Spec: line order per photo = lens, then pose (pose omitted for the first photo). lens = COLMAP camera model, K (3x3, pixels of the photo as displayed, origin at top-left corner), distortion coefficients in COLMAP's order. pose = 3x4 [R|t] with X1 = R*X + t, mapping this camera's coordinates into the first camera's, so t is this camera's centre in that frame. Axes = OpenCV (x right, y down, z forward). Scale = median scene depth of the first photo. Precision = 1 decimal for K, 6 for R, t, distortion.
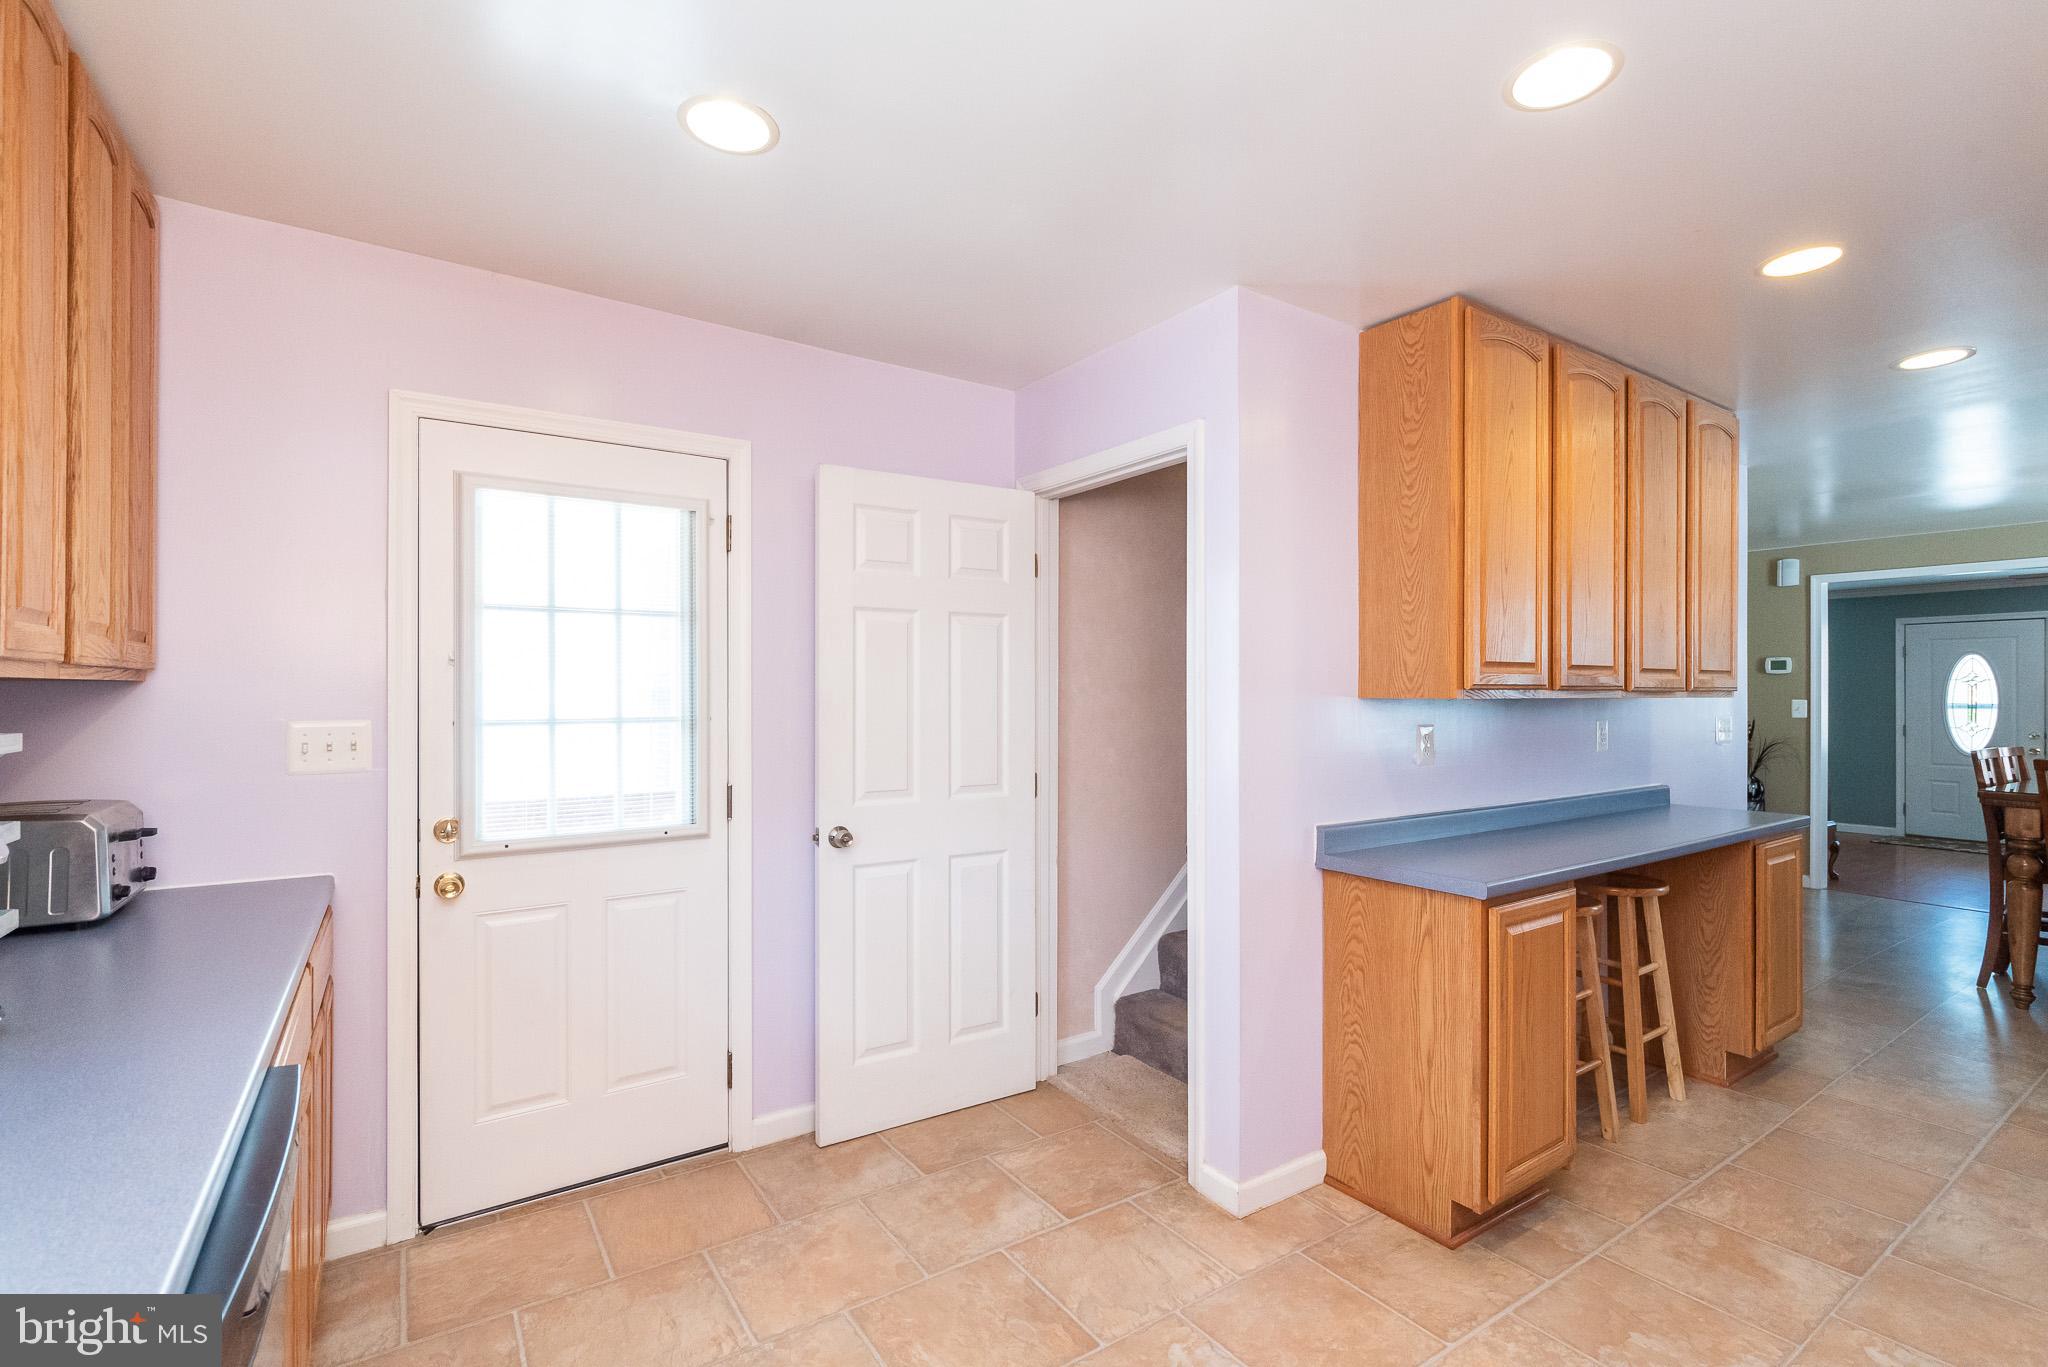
lens RADIAL K [[922.5, 0, 1022.2], [0, 922.5, 688.1], [0, 0, 1]] dist [-0.002535, 0.000453]
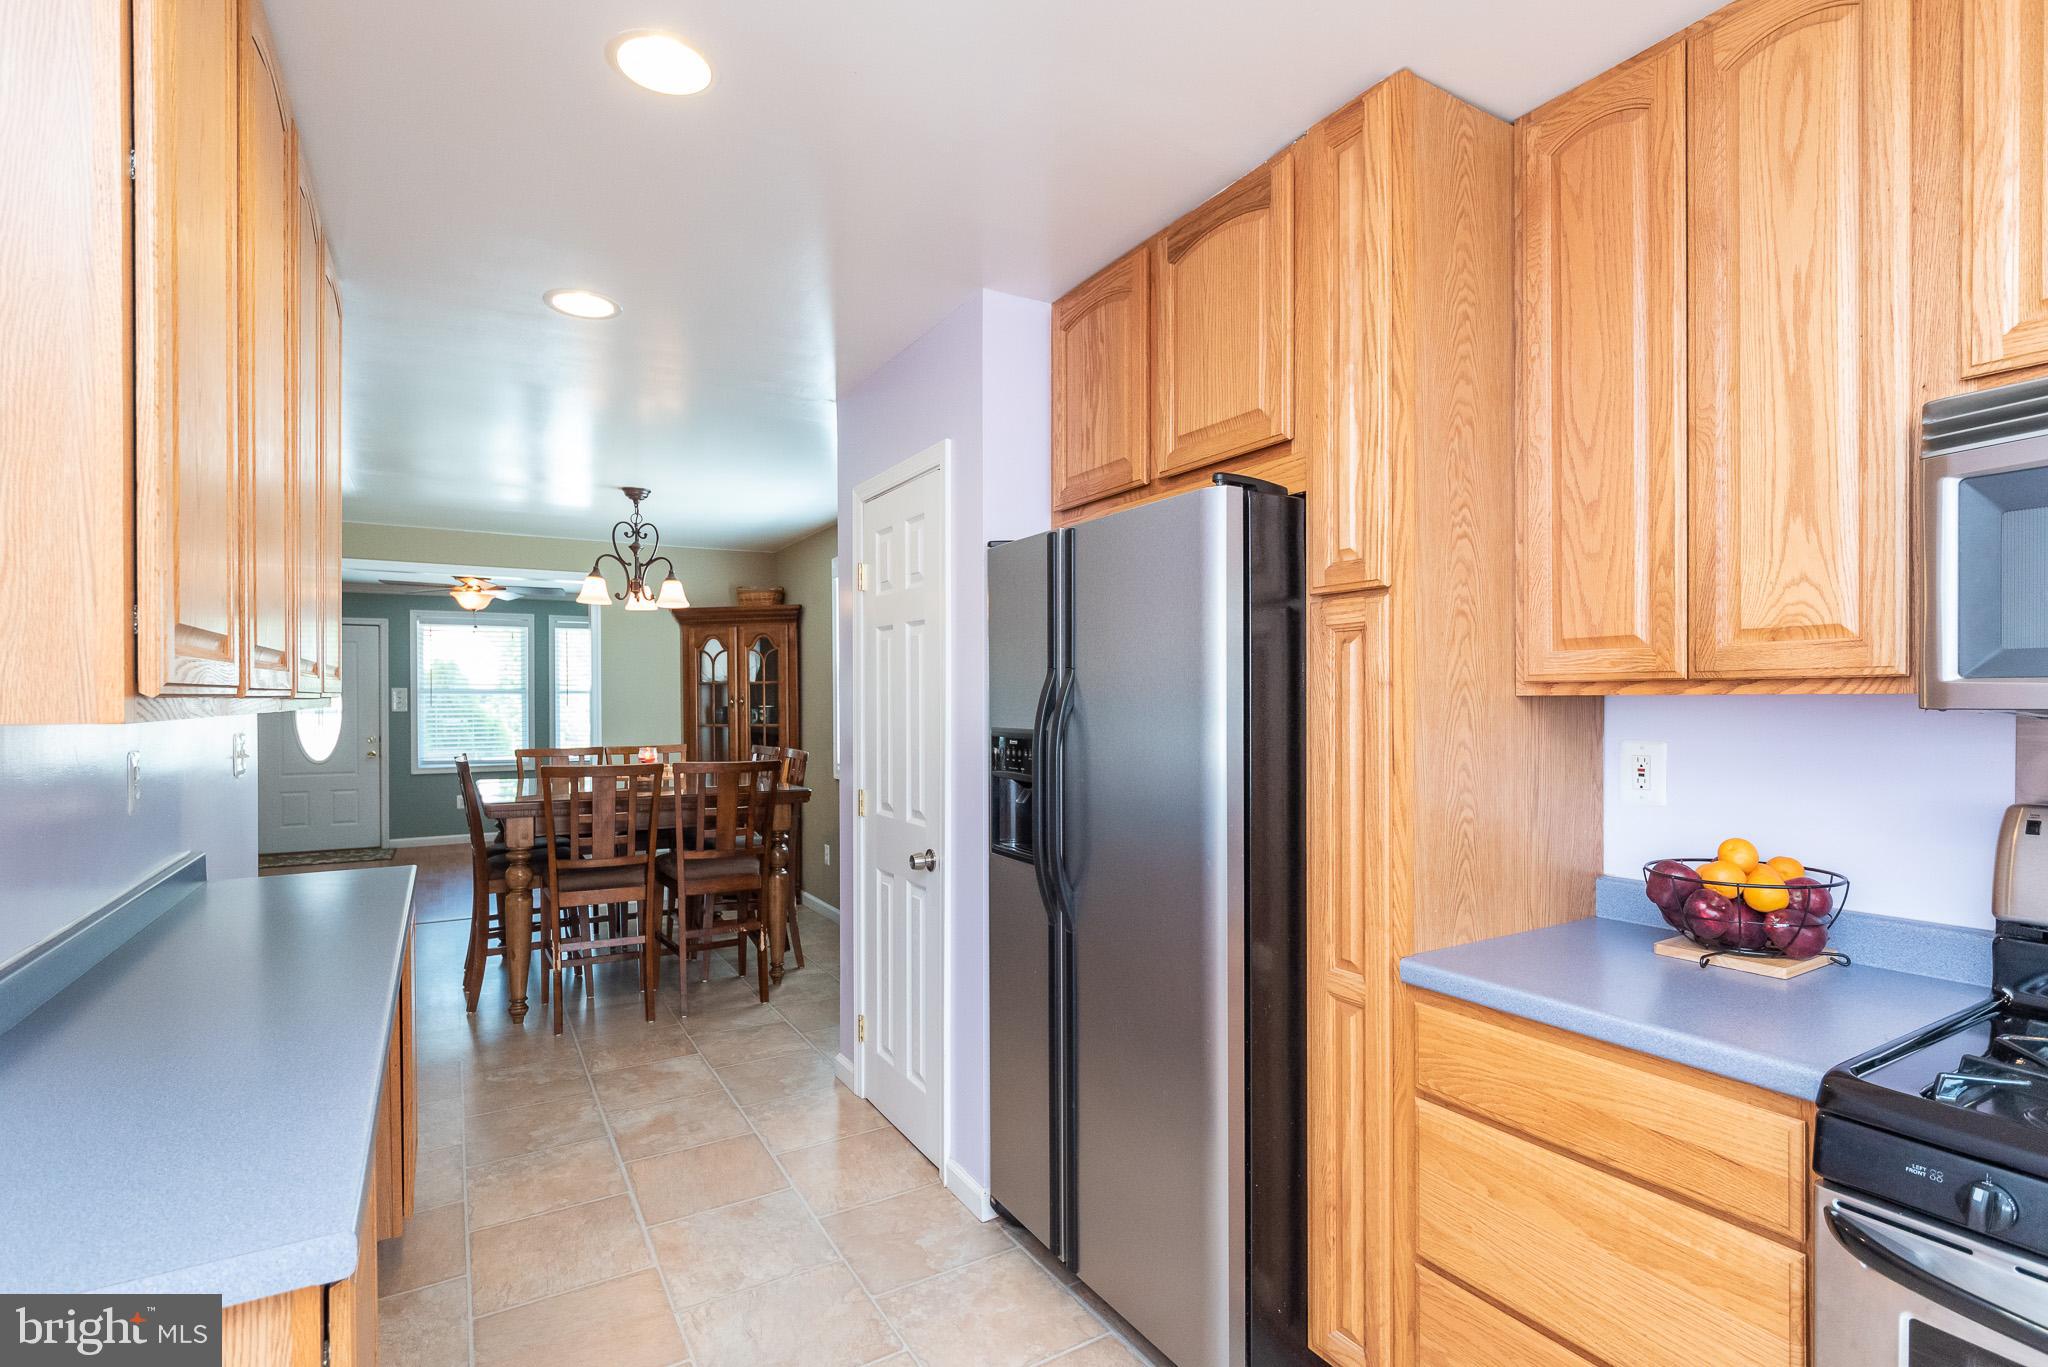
lens RADIAL K [[979.0, 0, 1053.5], [0, 979.0, 708.2], [0, 0, 1]] dist [-0.005234, -0.000018]
pose [[0.040345, -0.013450, 0.999095, 0.112623], [-0.003312, 0.999902, 0.013595, -0.000748], [-0.999180, -0.003857, 0.040297, 0.562710]]
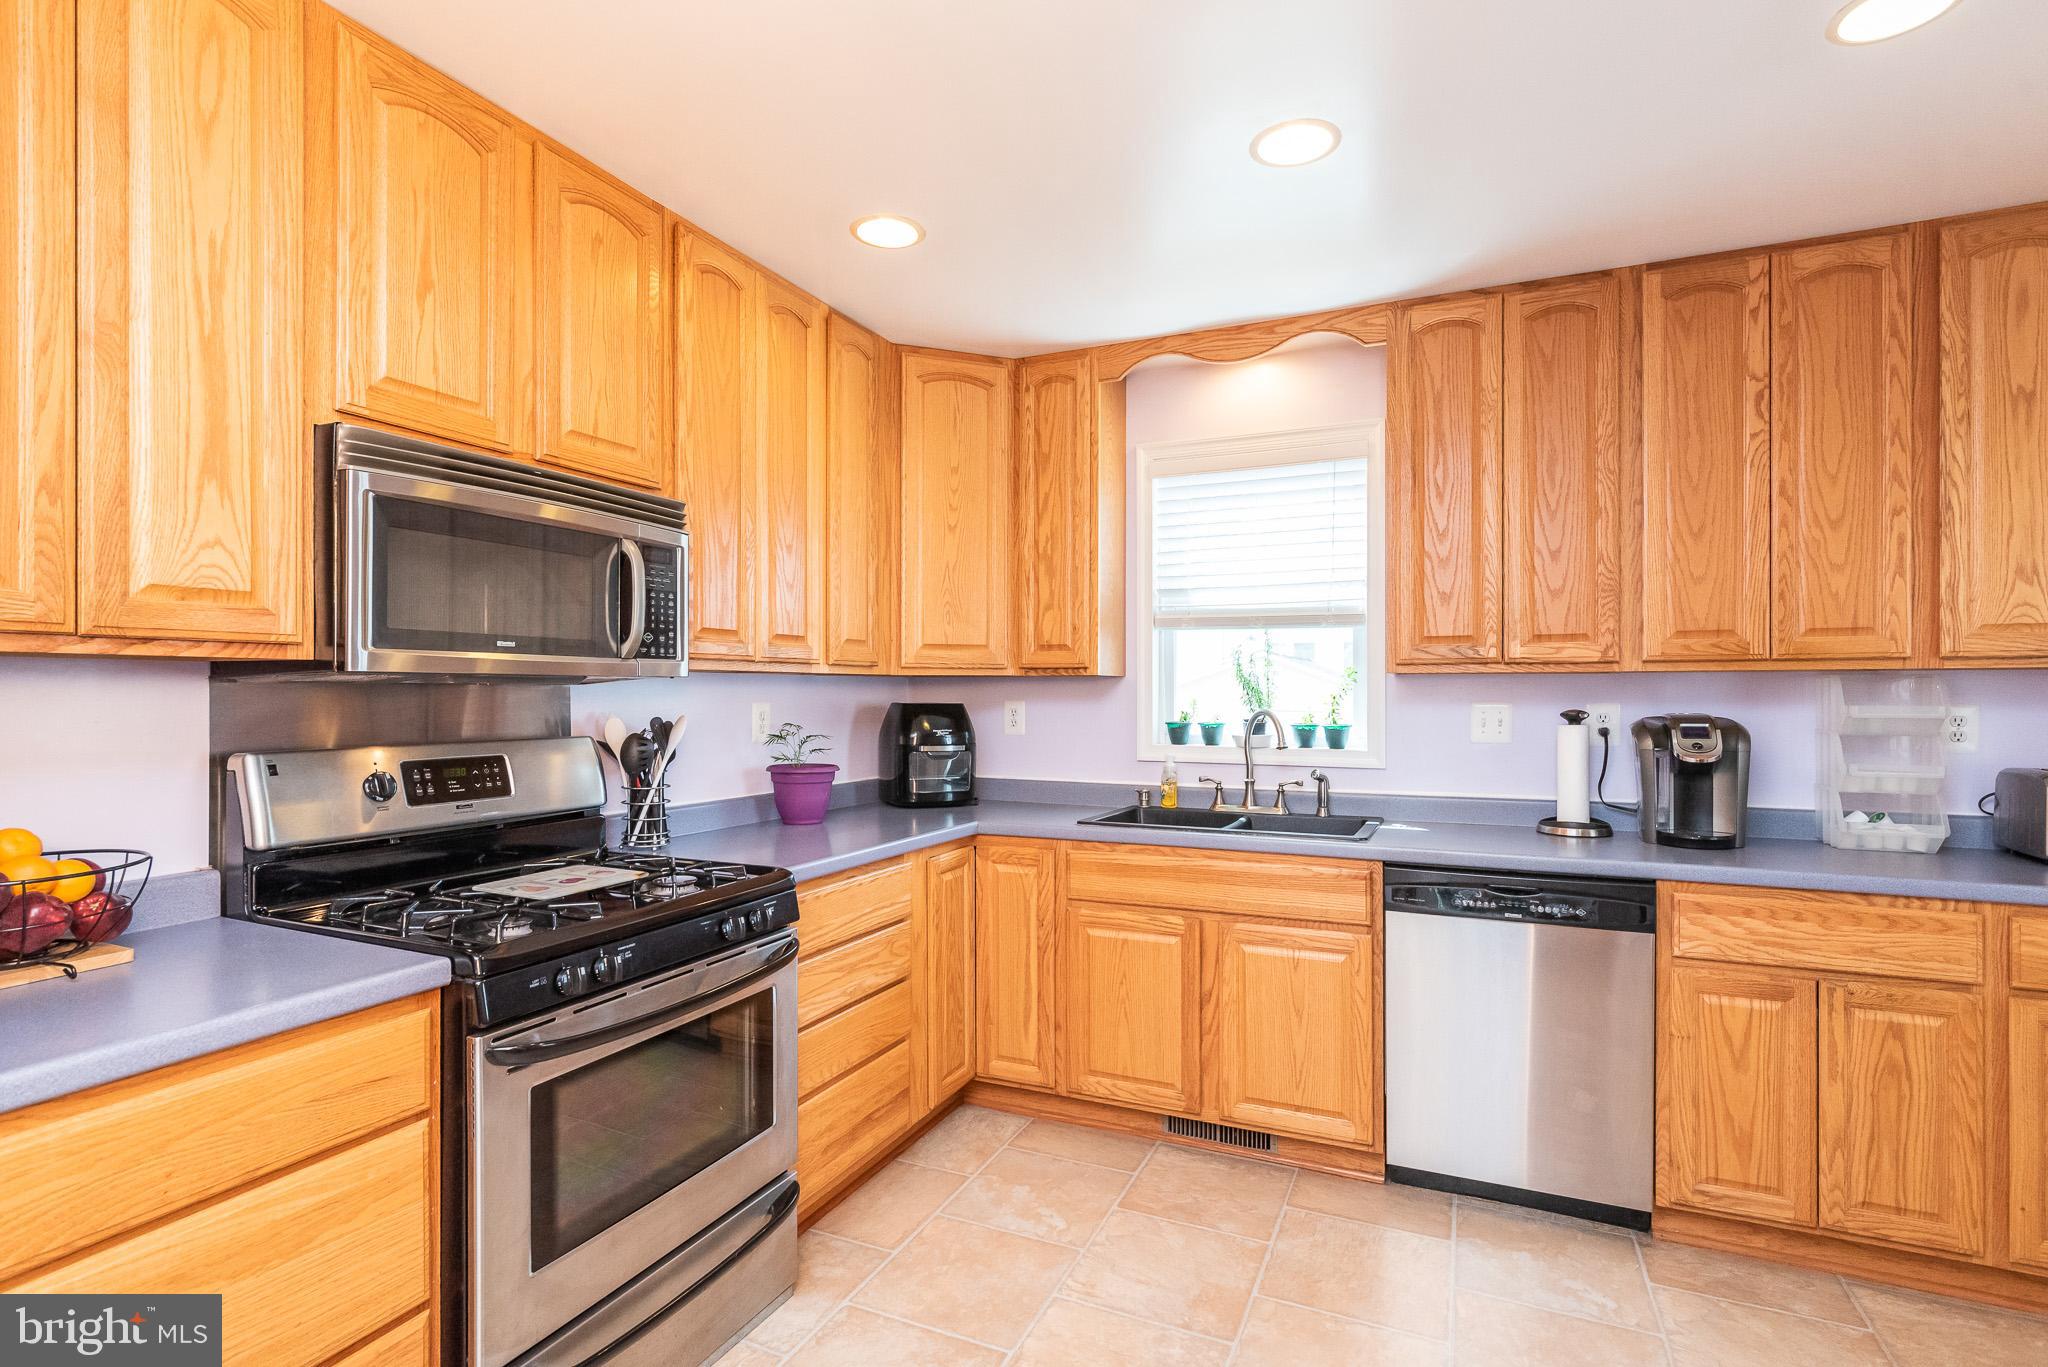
lens RADIAL K [[1002.4, 0, 1034.3], [0, 1002.4, 697.0], [0, 0, 1]] dist [-0.001669, 0.000808]
pose [[-0.841855, -0.001437, -0.539701, 0.566451], [0.000540, 0.999994, -0.003505, 0.021216], [0.539703, -0.003242, -0.841849, 0.875469]]
